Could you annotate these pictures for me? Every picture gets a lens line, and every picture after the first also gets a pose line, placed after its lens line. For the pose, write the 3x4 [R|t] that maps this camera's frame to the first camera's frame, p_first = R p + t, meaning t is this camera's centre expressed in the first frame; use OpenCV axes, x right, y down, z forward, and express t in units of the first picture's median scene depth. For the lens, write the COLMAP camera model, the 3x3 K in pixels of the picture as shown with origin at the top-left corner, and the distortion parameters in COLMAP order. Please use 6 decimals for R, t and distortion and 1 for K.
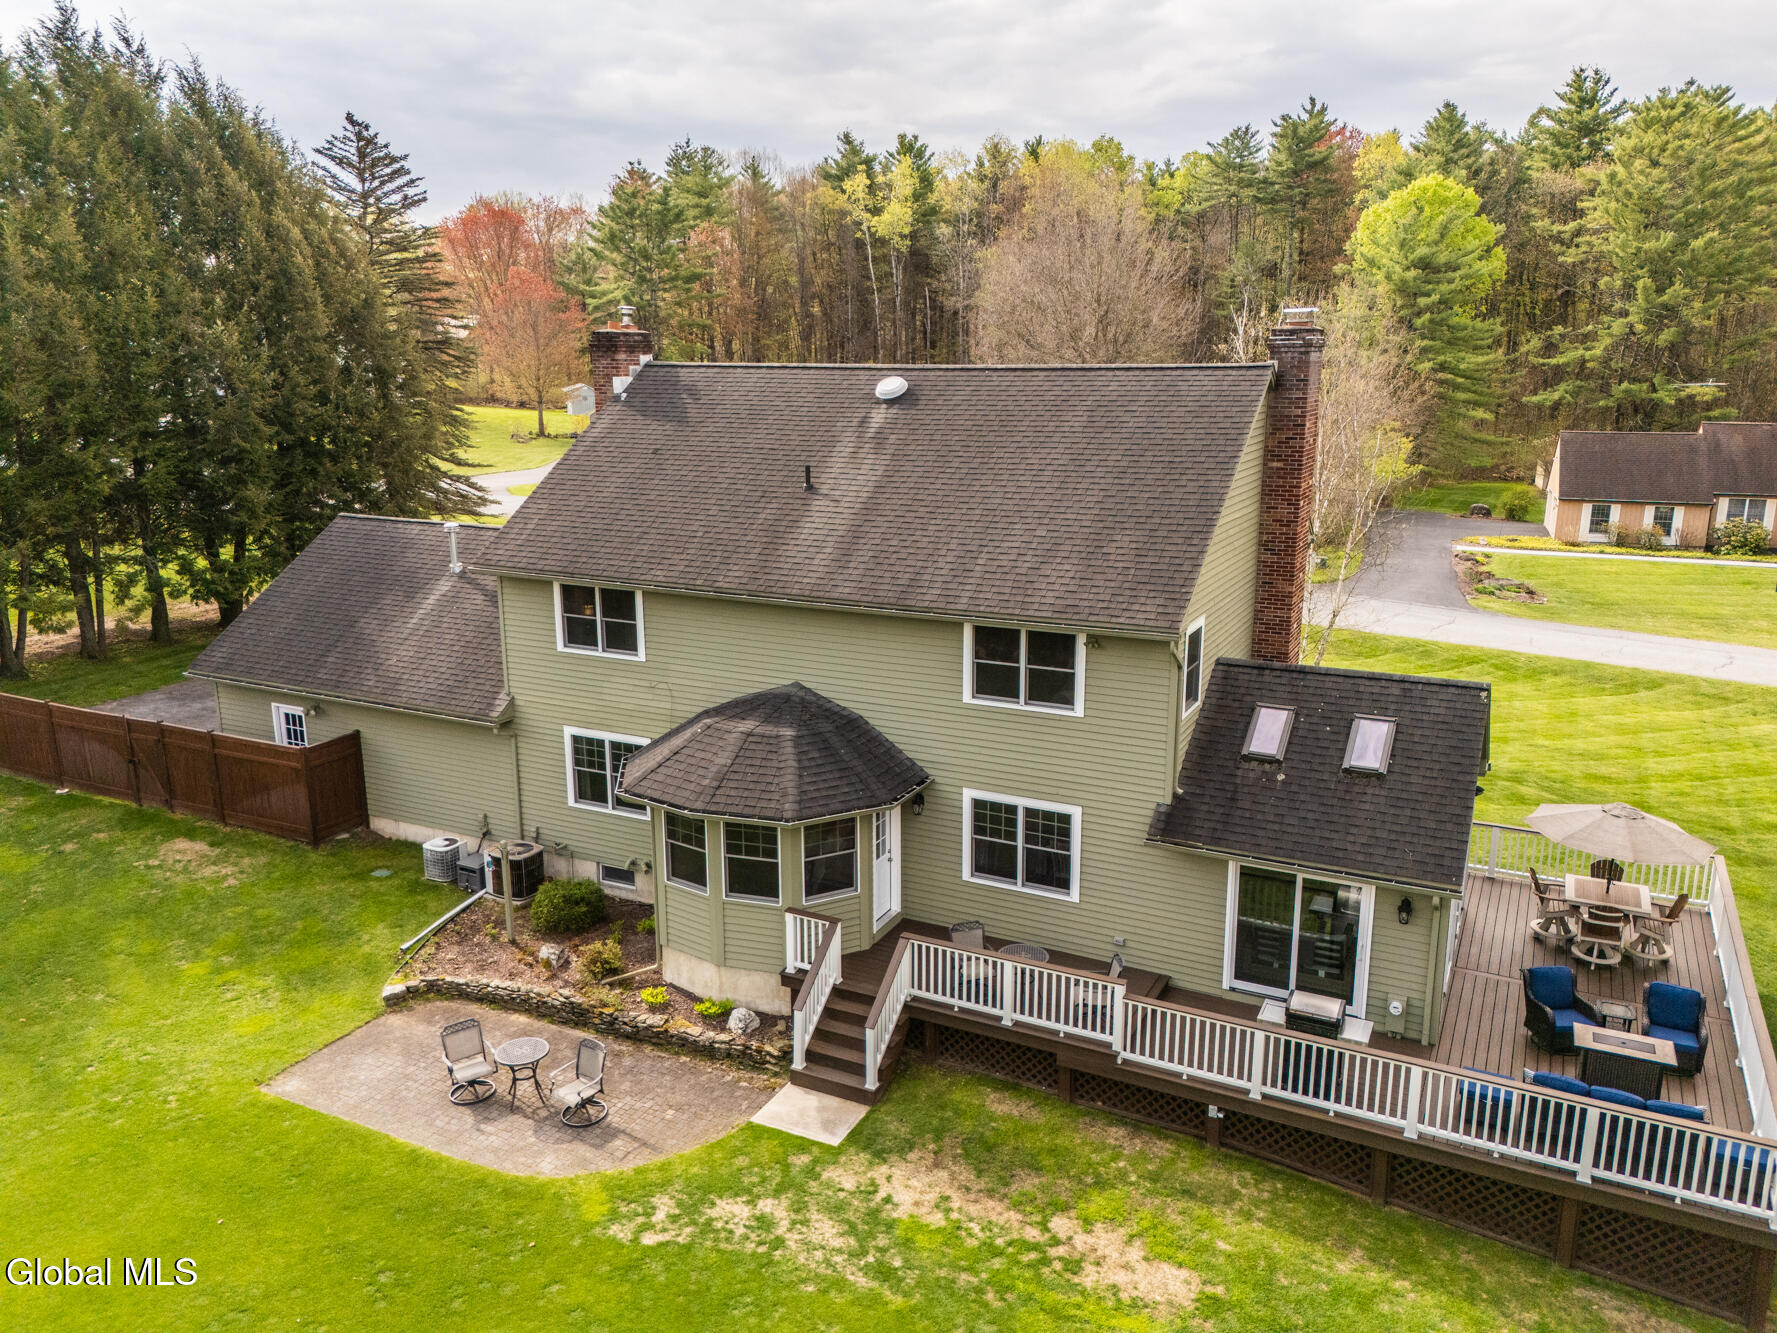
lens RADIAL K [[1308.7, 0, 889.9], [0, 1308.7, 658.7], [0, 0, 1]] dist [0.078527, -0.069127]
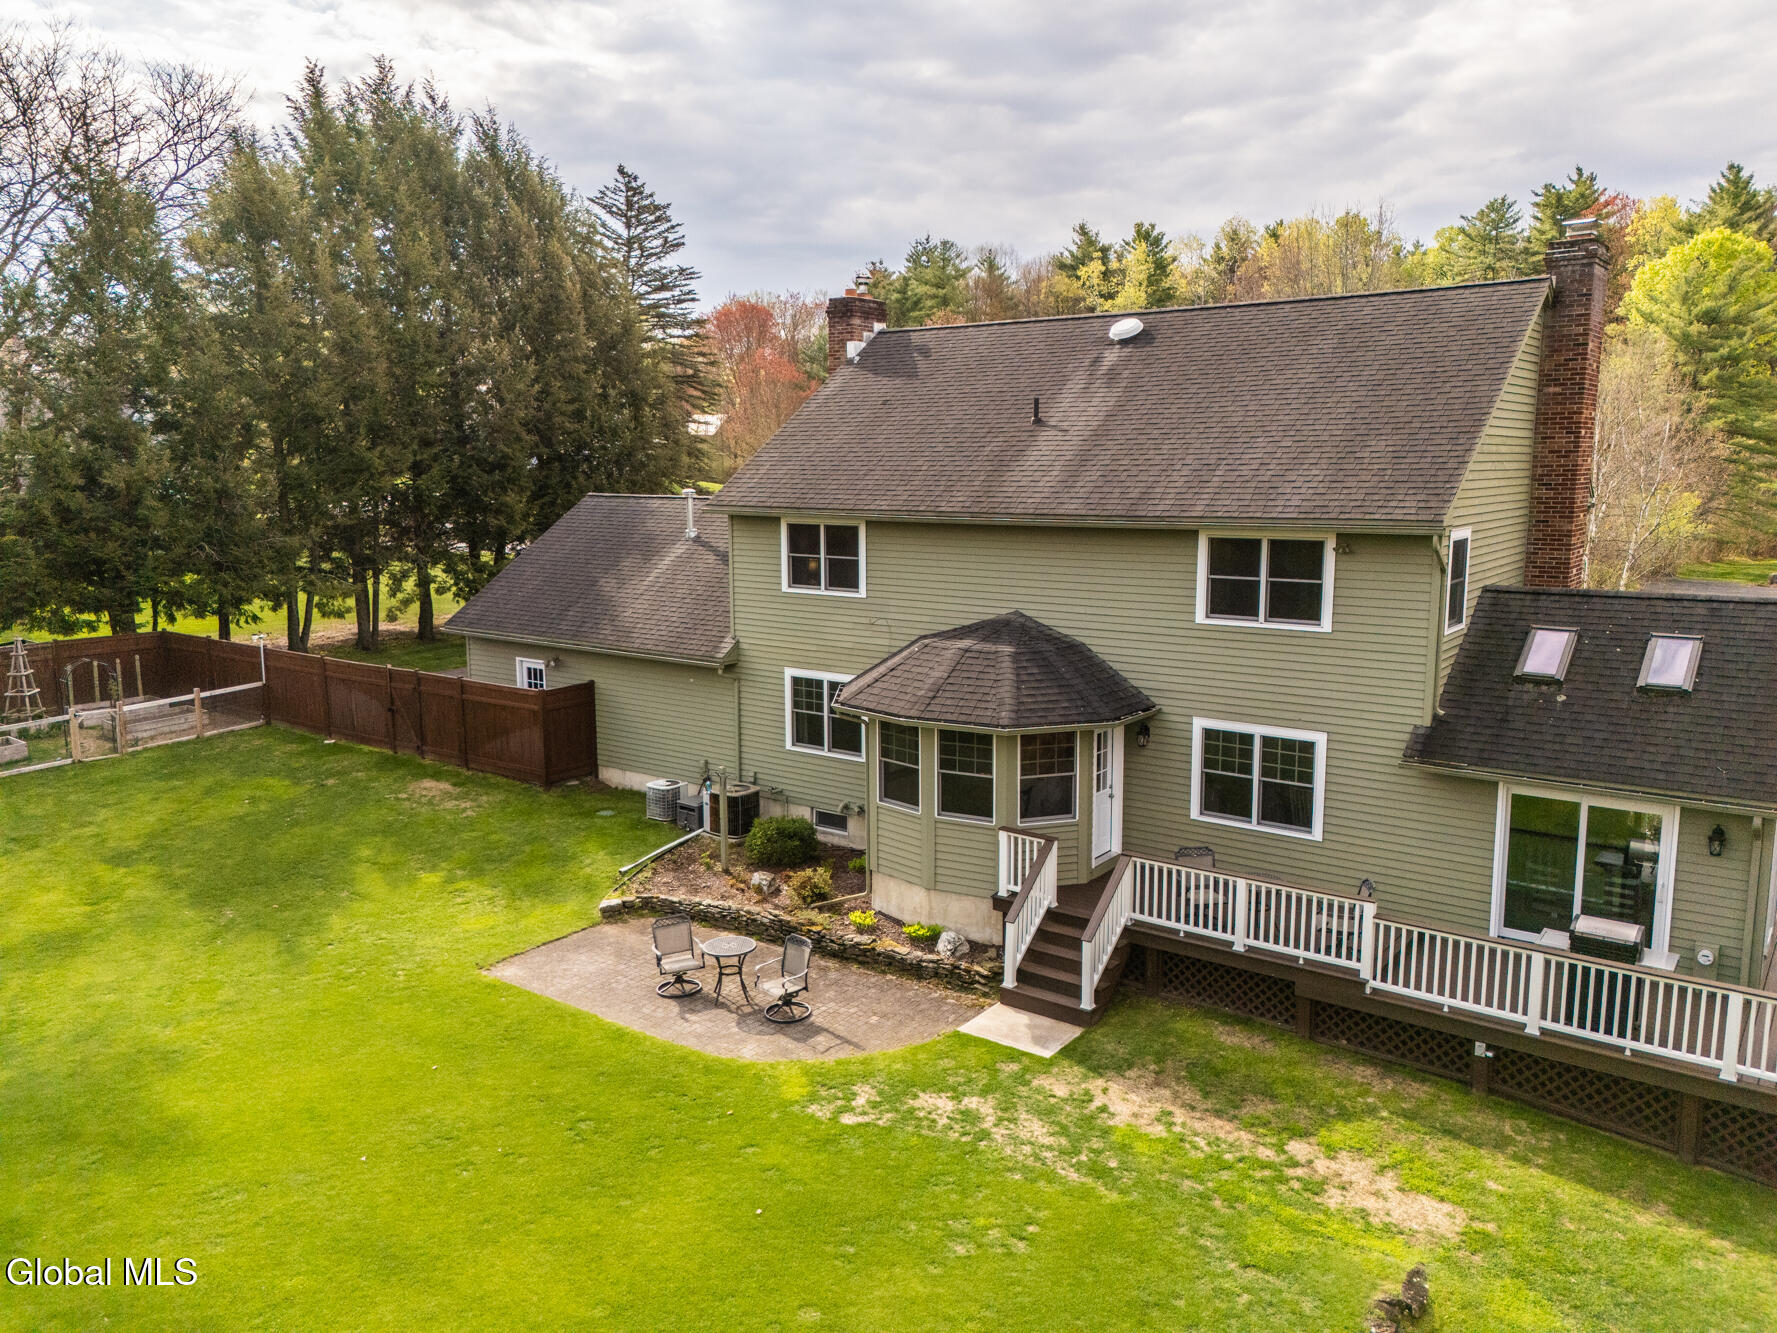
lens RADIAL K [[1308.7, 0, 890.8], [0, 1308.7, 654.2], [0, 0, 1]] dist [0.075445, -0.063392]
pose [[0.985639, 0.025795, -0.166885, -0.001686], [-0.039502, 0.996065, -0.079339, 0.139367], [0.164182, 0.084792, 0.982779, 0.035997]]
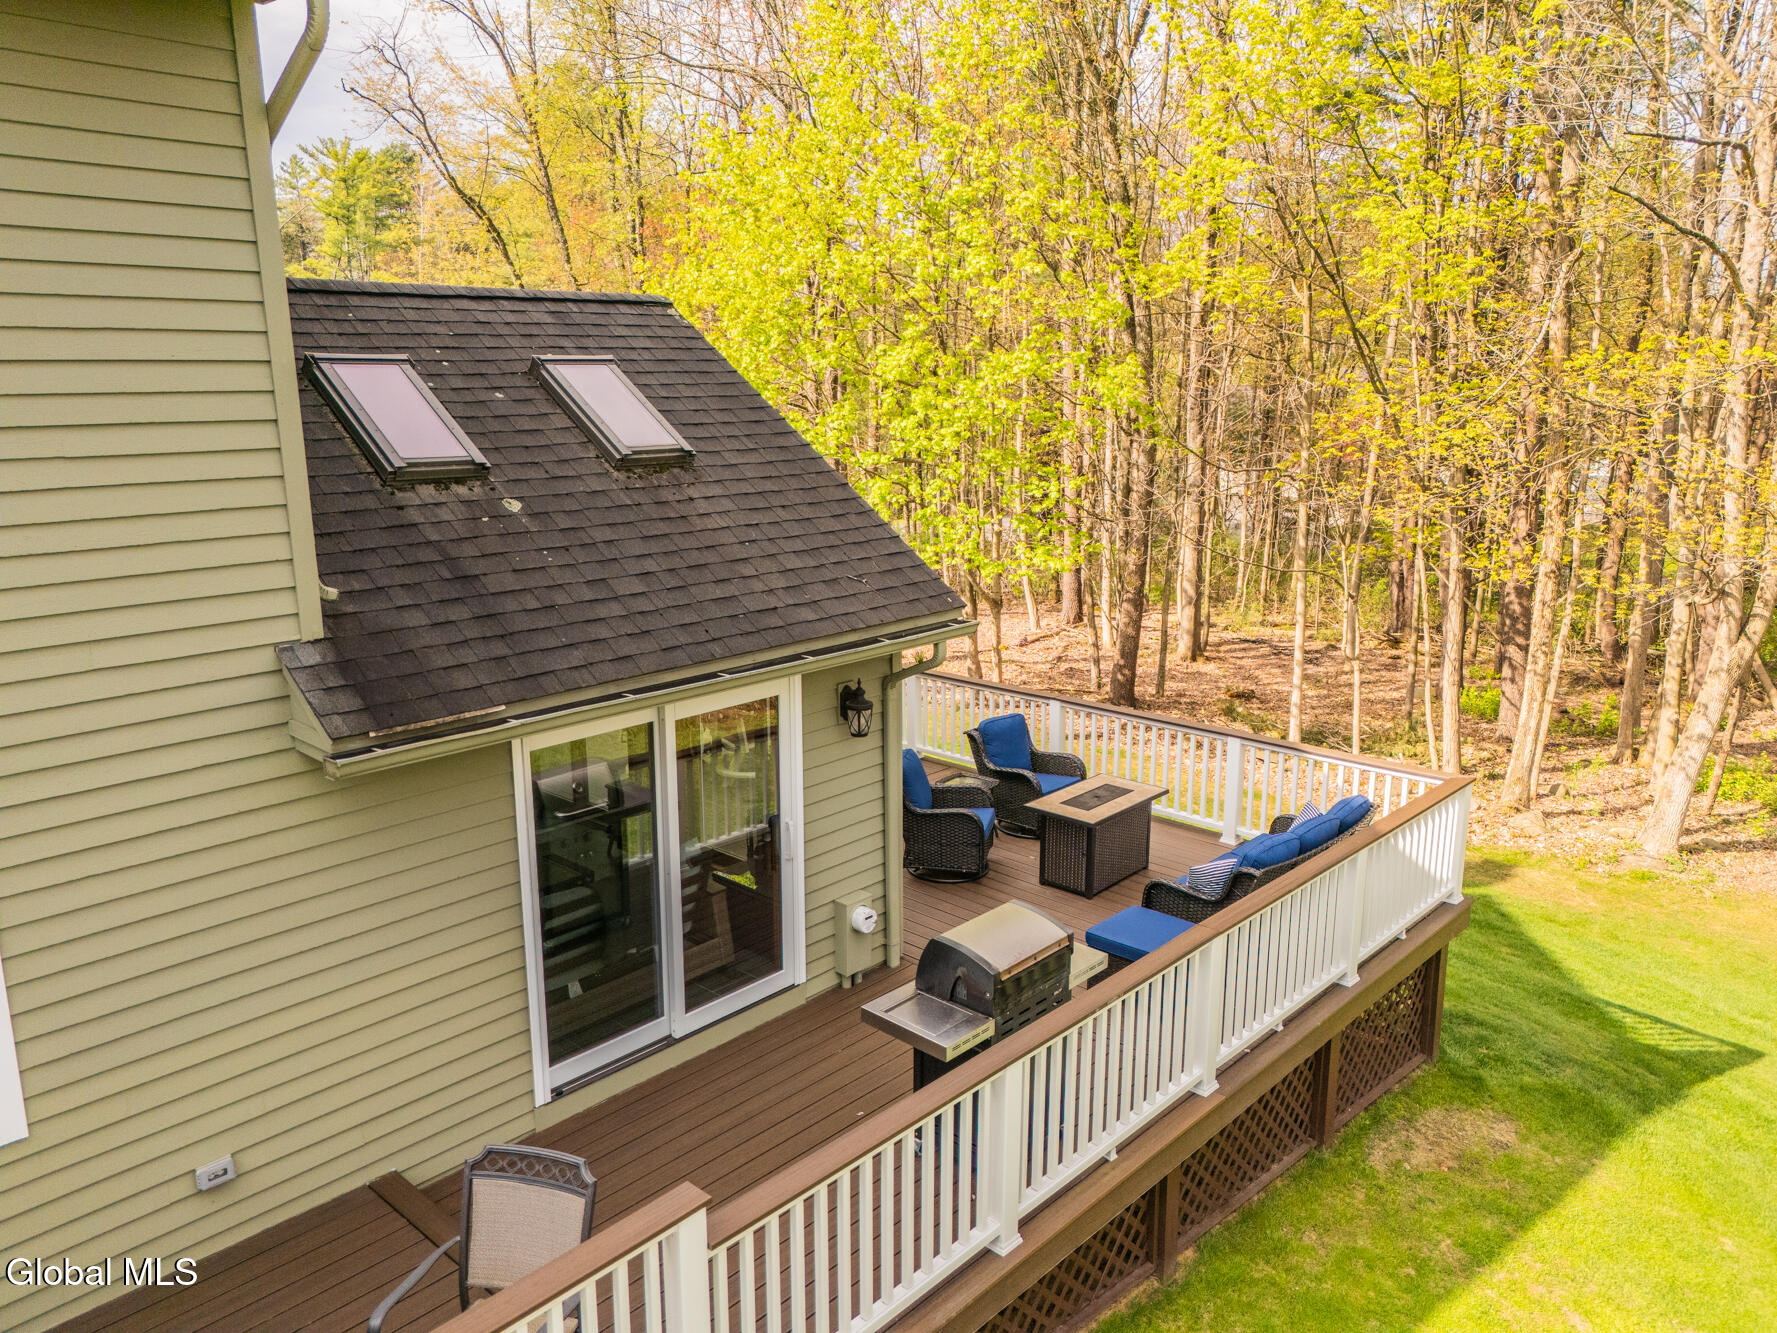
lens RADIAL K [[1308.7, 0, 889.9], [0, 1308.7, 658.7], [0, 0, 1]] dist [0.078527, -0.069127]
pose [[0.273257, -0.202459, 0.940394, -0.038008], [0.223747, 0.964165, 0.142561, 0.095179], [-0.935558, 0.171455, 0.308764, 0.736777]]
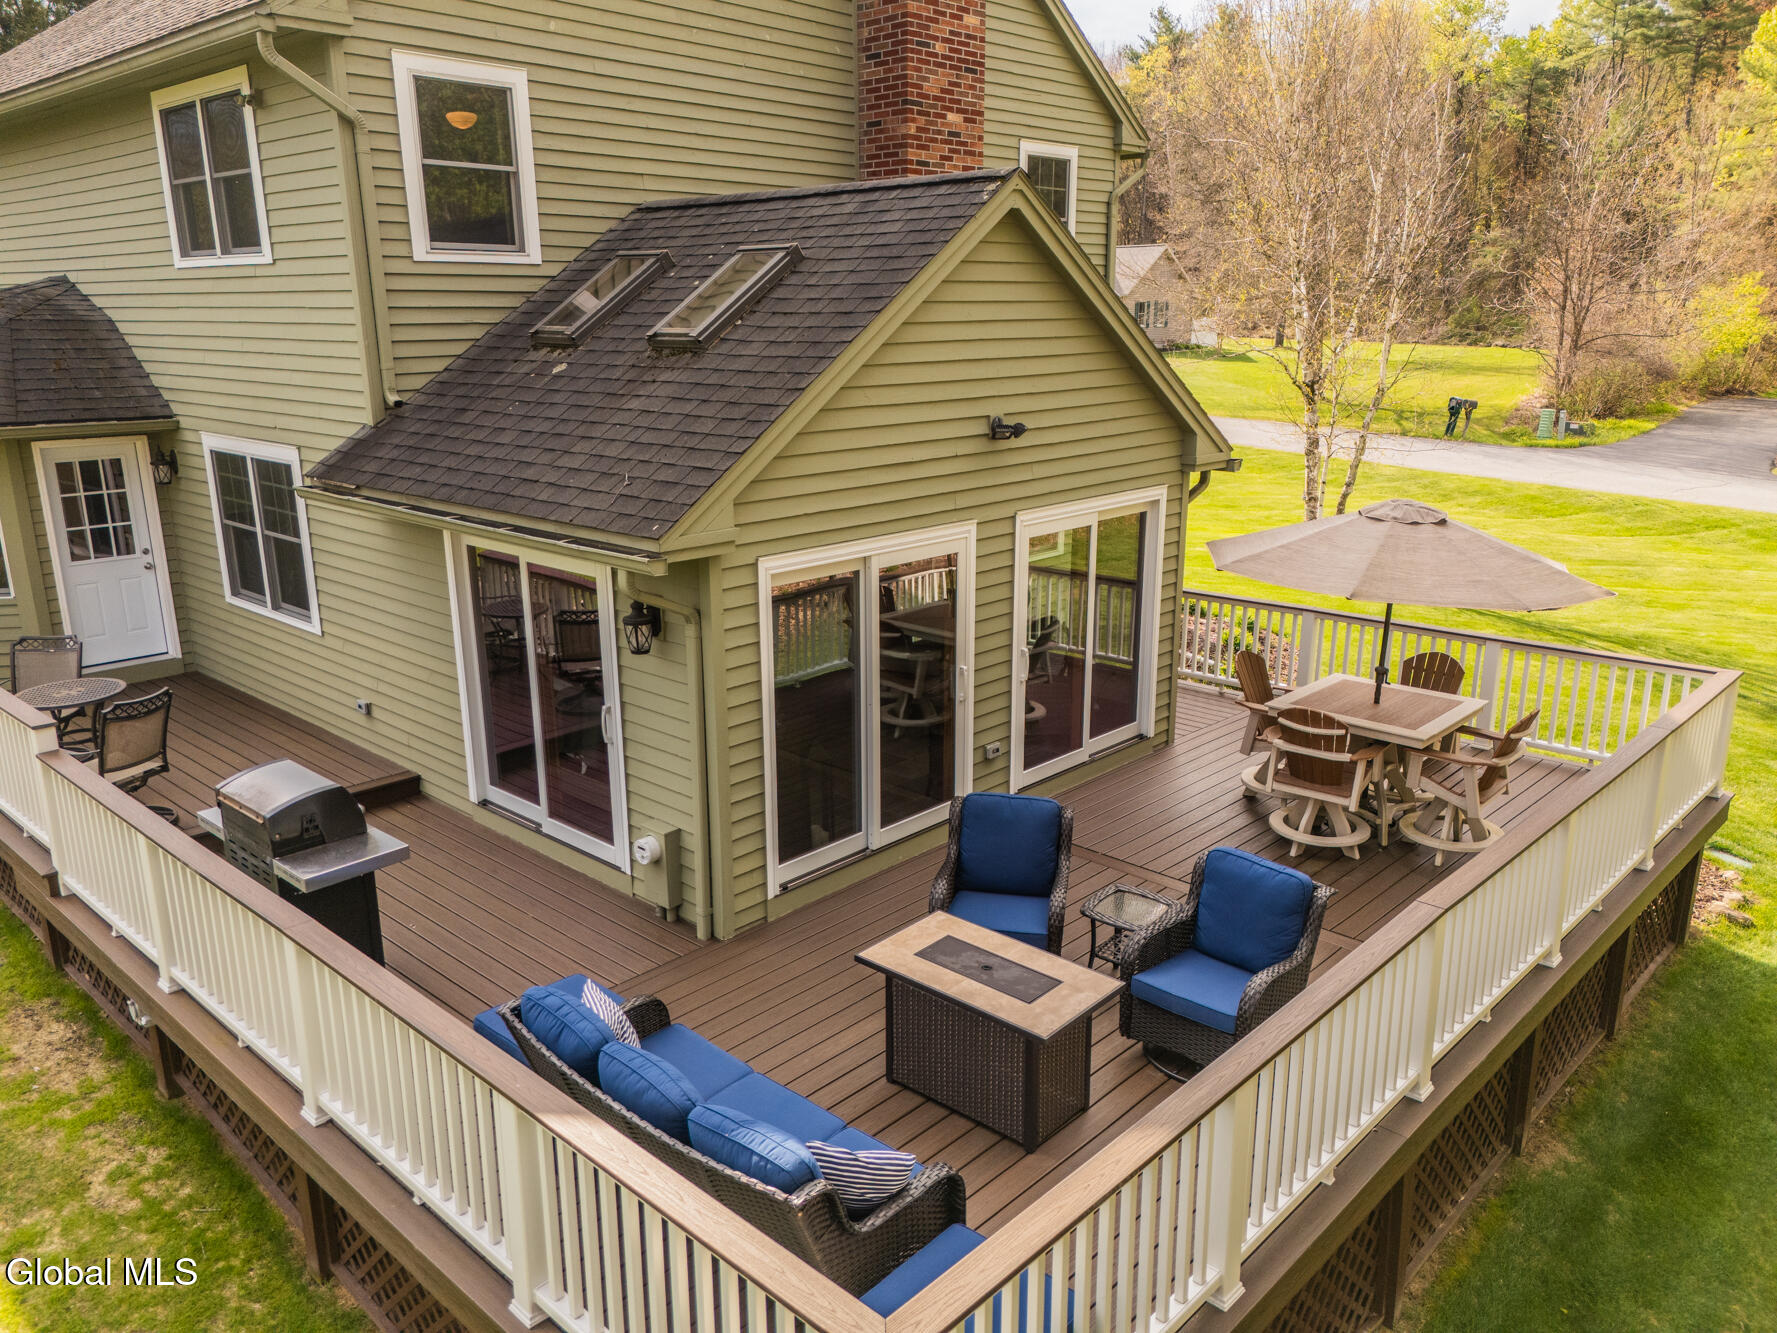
lens RADIAL K [[1308.7, 0, 889.9], [0, 1308.7, 658.7], [0, 0, 1]] dist [0.078527, -0.069127]
pose [[0.959631, 0.072085, -0.271867, 0.512006], [-0.064092, 0.997213, 0.038178, 0.157411], [0.273862, -0.019213, 0.961577, 0.531404]]
